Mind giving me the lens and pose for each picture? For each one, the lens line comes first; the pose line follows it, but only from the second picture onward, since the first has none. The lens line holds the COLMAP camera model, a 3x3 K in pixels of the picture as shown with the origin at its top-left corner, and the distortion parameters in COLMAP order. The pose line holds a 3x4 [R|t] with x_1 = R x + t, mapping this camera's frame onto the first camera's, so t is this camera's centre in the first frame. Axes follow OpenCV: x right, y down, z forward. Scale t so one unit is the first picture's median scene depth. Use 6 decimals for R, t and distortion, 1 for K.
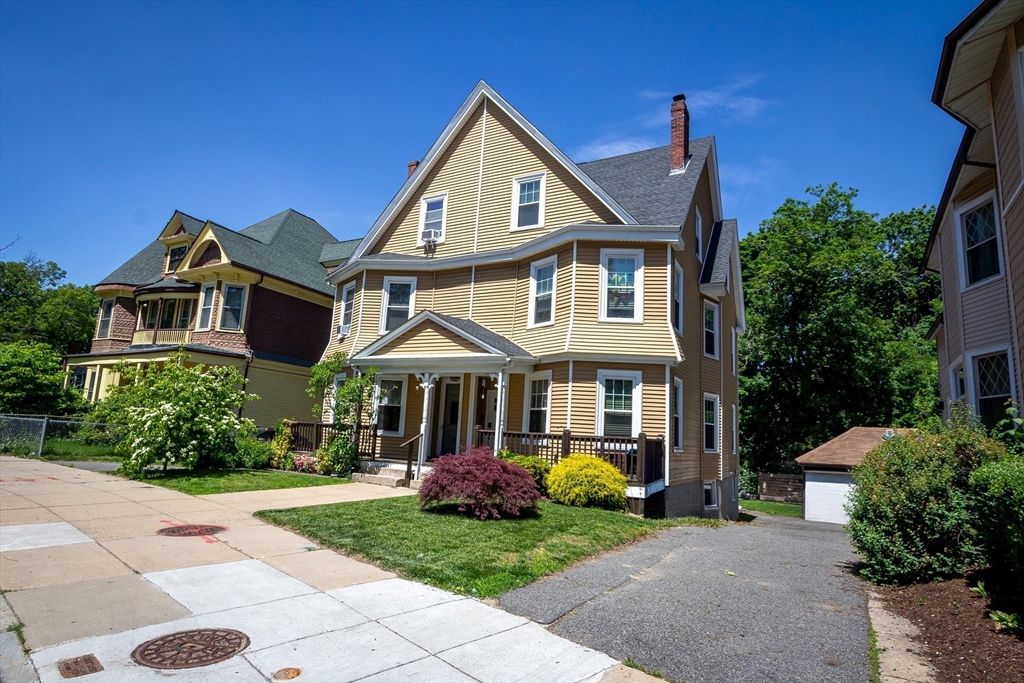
lens RADIAL K [[576.1, 0, 510.5], [0, 576.1, 345.8], [0, 0, 1]] dist [-0.019309, 0.000859]
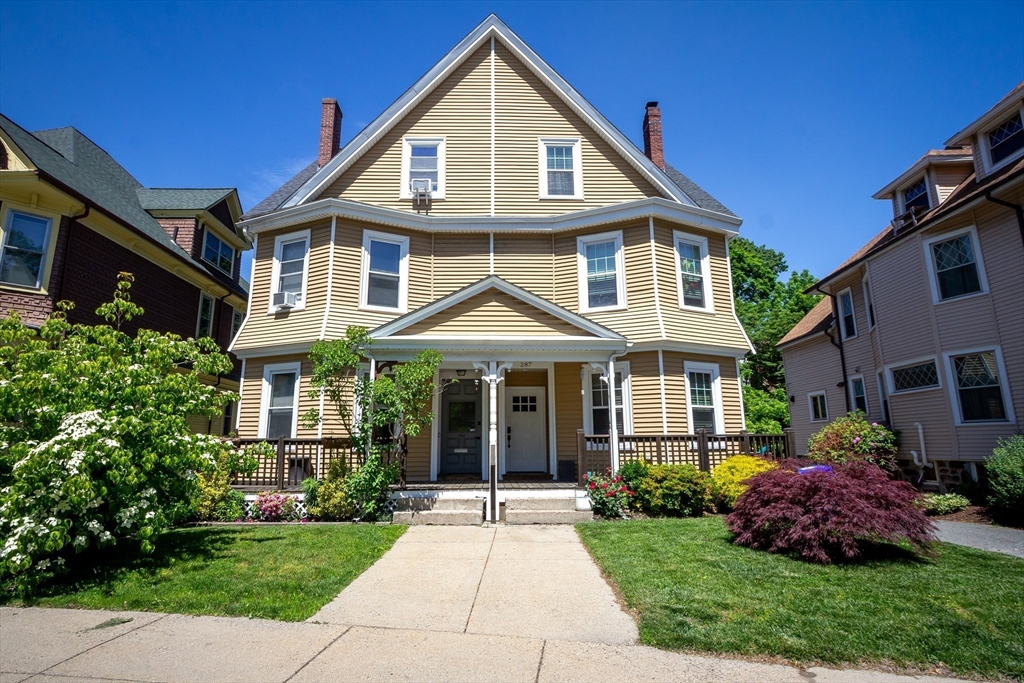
lens RADIAL K [[502.7, 0, 507.8], [0, 502.7, 349.7], [0, 0, 1]] dist [-0.015984, 0.001693]
pose [[0.853710, 0.038132, 0.519350, -0.447205], [-0.030144, 0.999262, -0.023818, 0.045491], [-0.519875, 0.004679, 0.854229, 0.428204]]
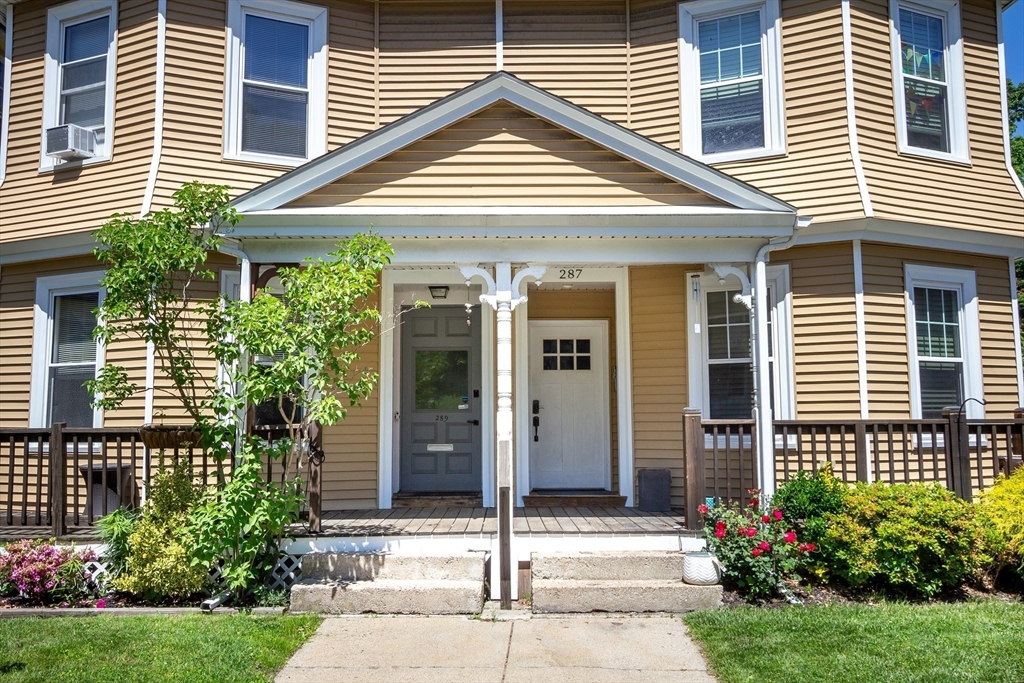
lens RADIAL K [[798.4, 0, 499.9], [0, 798.4, 357.5], [0, 0, 1]] dist [0.010949, -0.002144]
pose [[0.870286, -0.020075, 0.492138, -0.367618], [-0.024816, 0.996113, 0.084517, 0.060881], [-0.491922, -0.085766, 0.866405, 0.568341]]
